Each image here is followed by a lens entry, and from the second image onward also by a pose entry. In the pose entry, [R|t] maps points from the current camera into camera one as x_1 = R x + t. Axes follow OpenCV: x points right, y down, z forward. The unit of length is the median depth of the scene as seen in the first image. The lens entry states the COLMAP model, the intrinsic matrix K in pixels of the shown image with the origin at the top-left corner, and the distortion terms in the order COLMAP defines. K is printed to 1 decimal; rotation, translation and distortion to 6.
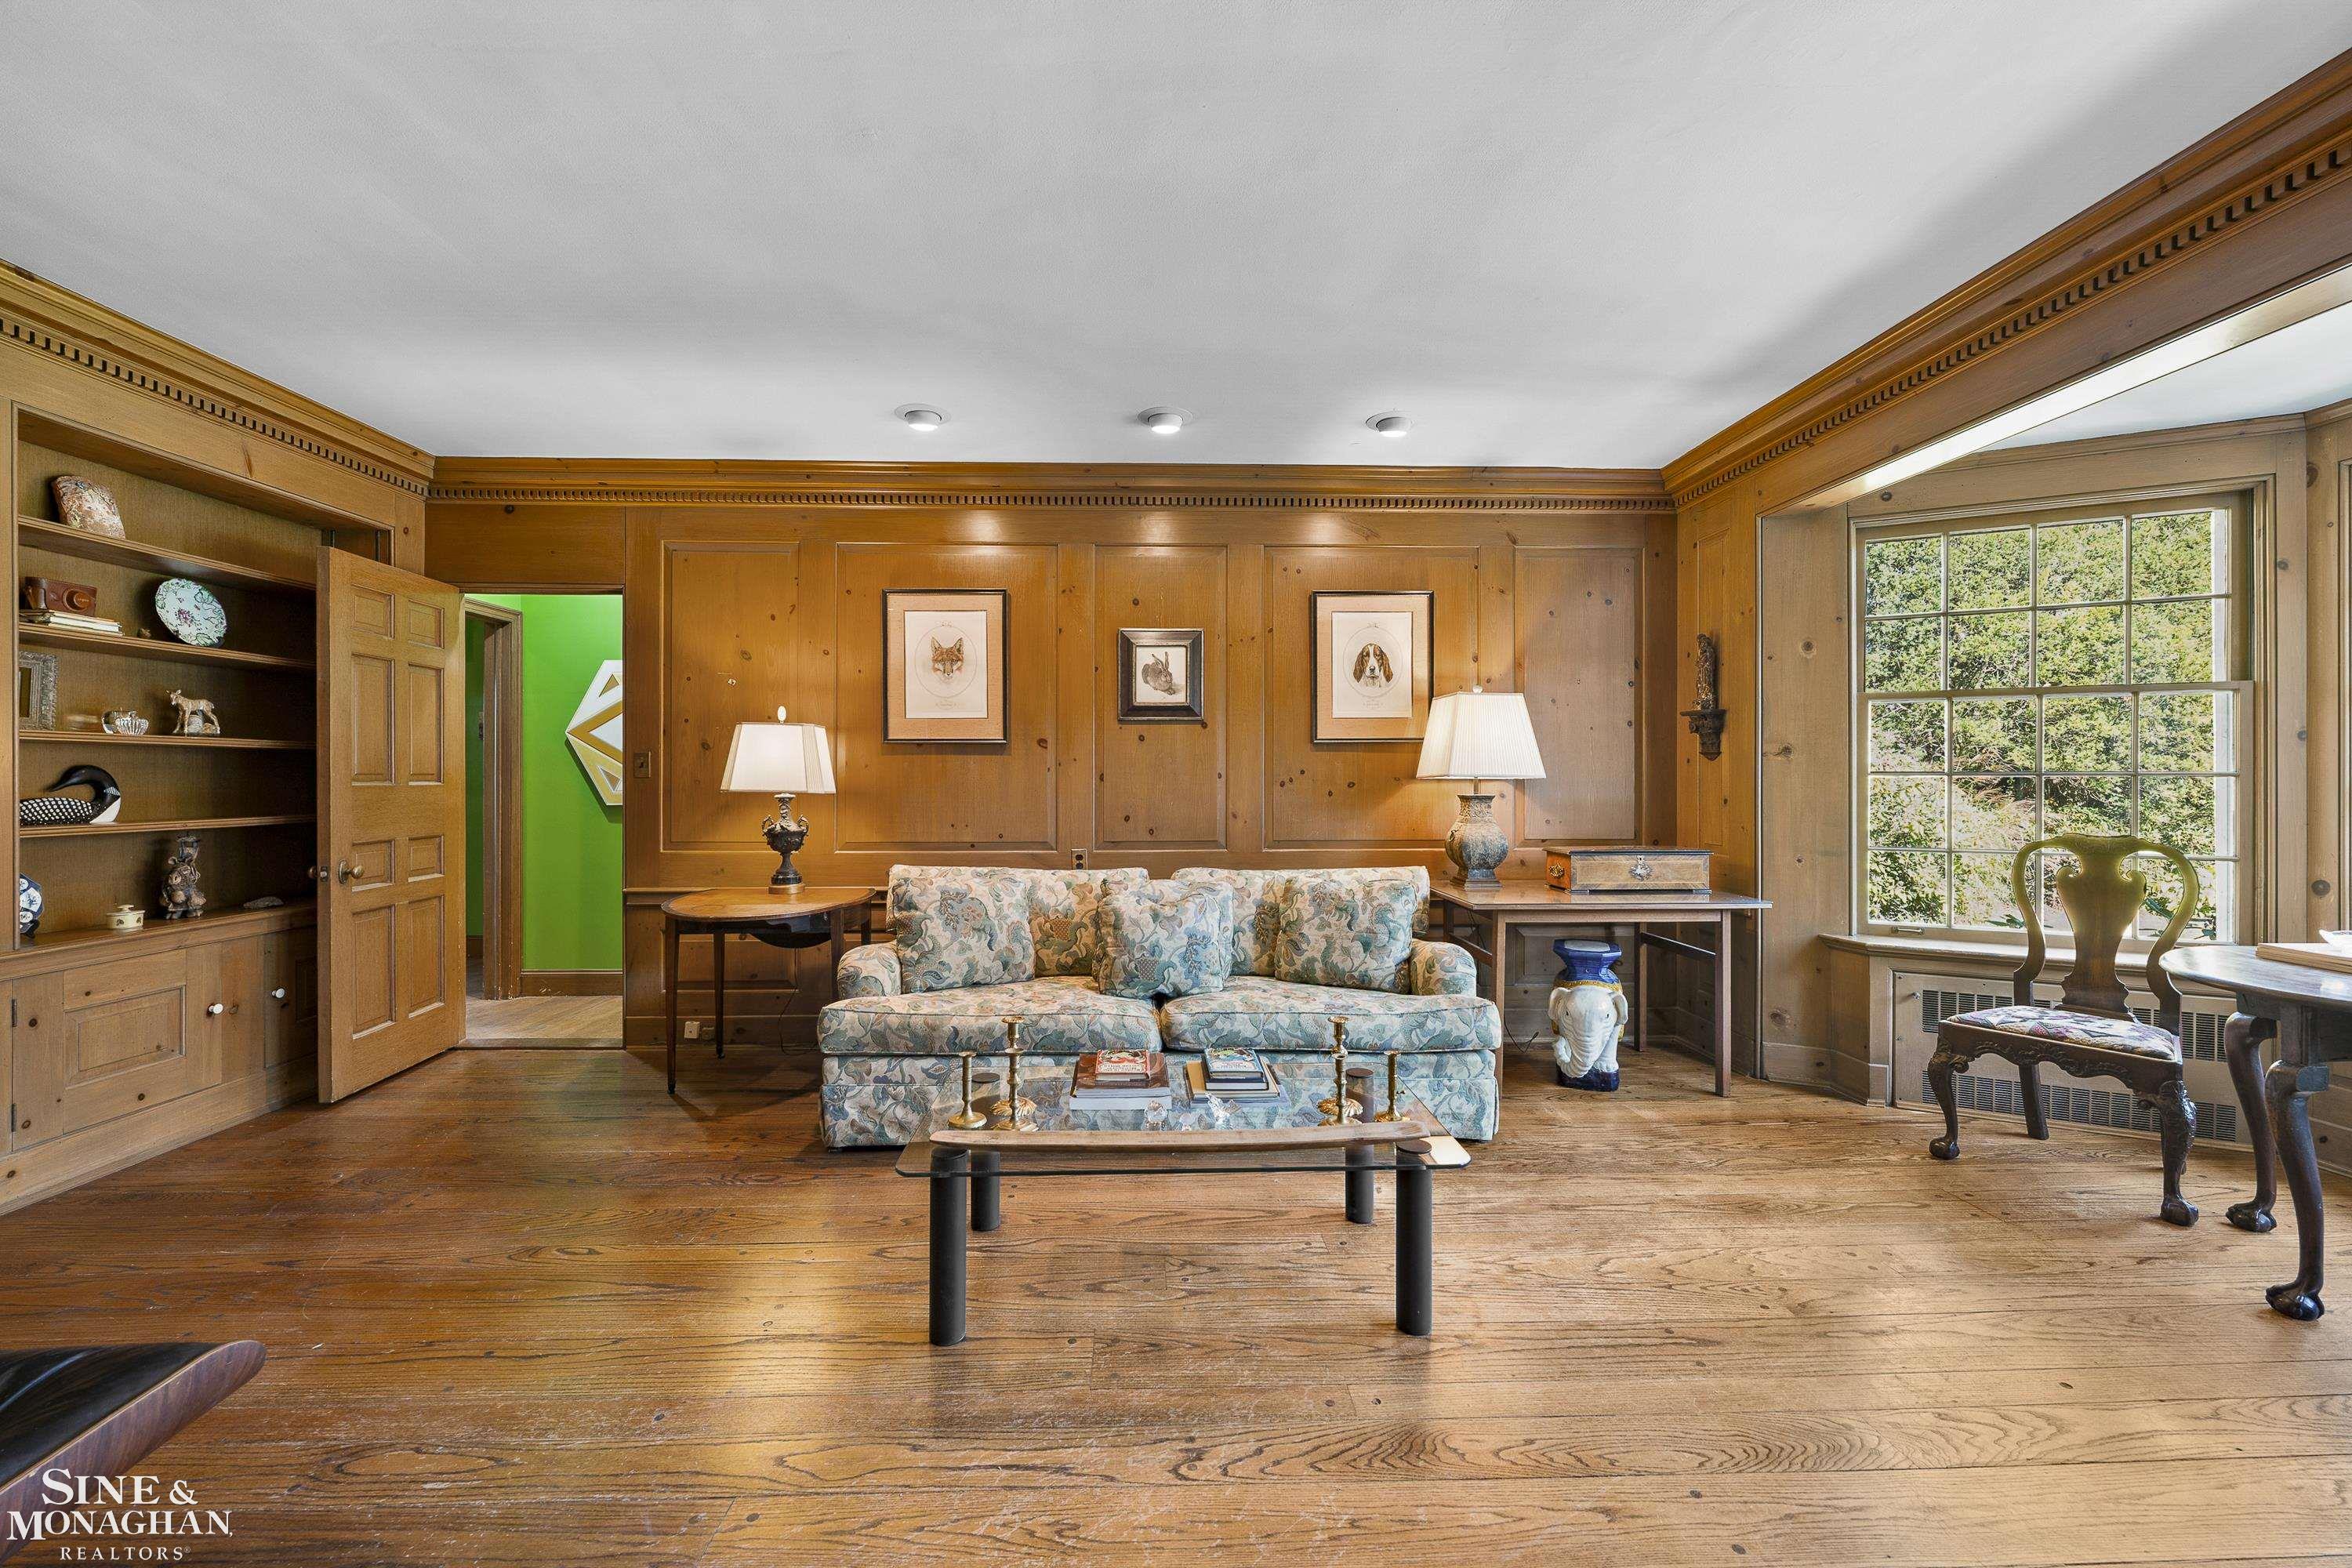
lens RADIAL K [[934.5, 0, 1171.1], [0, 934.5, 779.5], [0, 0, 1]] dist [-0.005890, 0.000018]
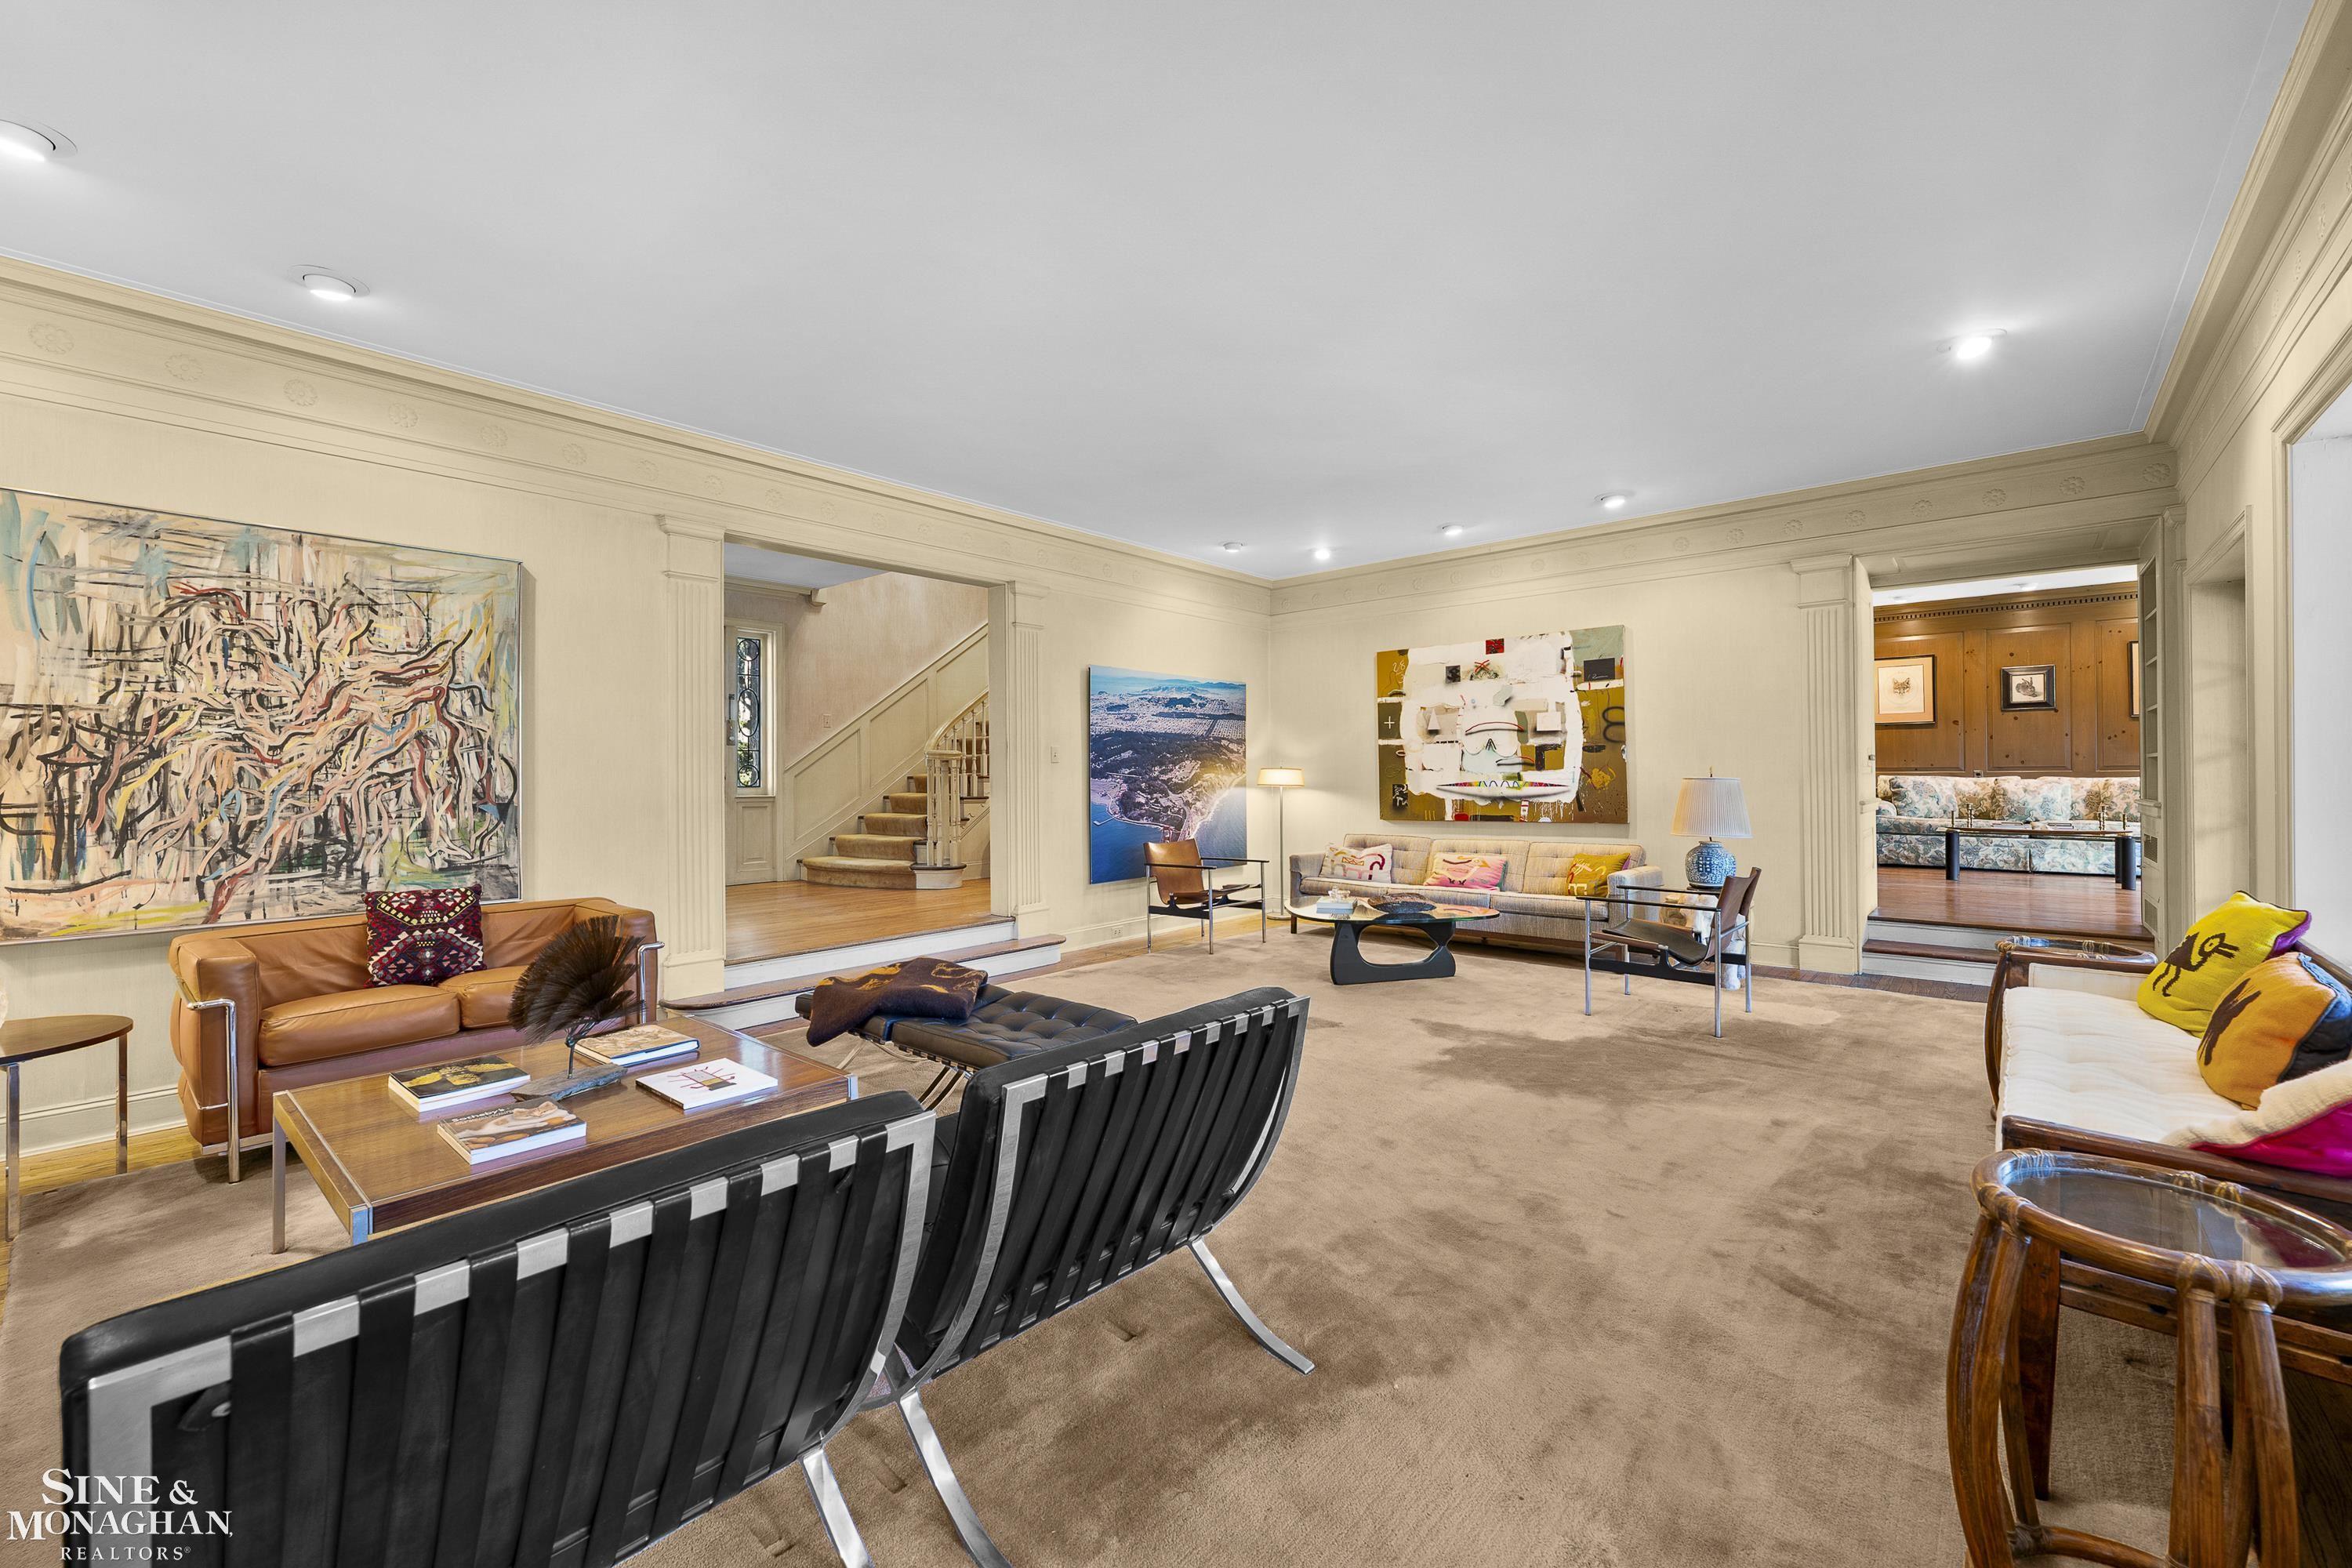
lens RADIAL K [[934.5, 0, 1170.2], [0, 934.5, 772.4], [0, 0, 1]] dist [-0.005890, 0.000018]
pose [[0.729002, -0.003023, -0.684505, 0.016858], [0.003171, 0.999994, -0.001040, 0.089718], [0.684504, -0.001413, 0.729007, -2.249909]]
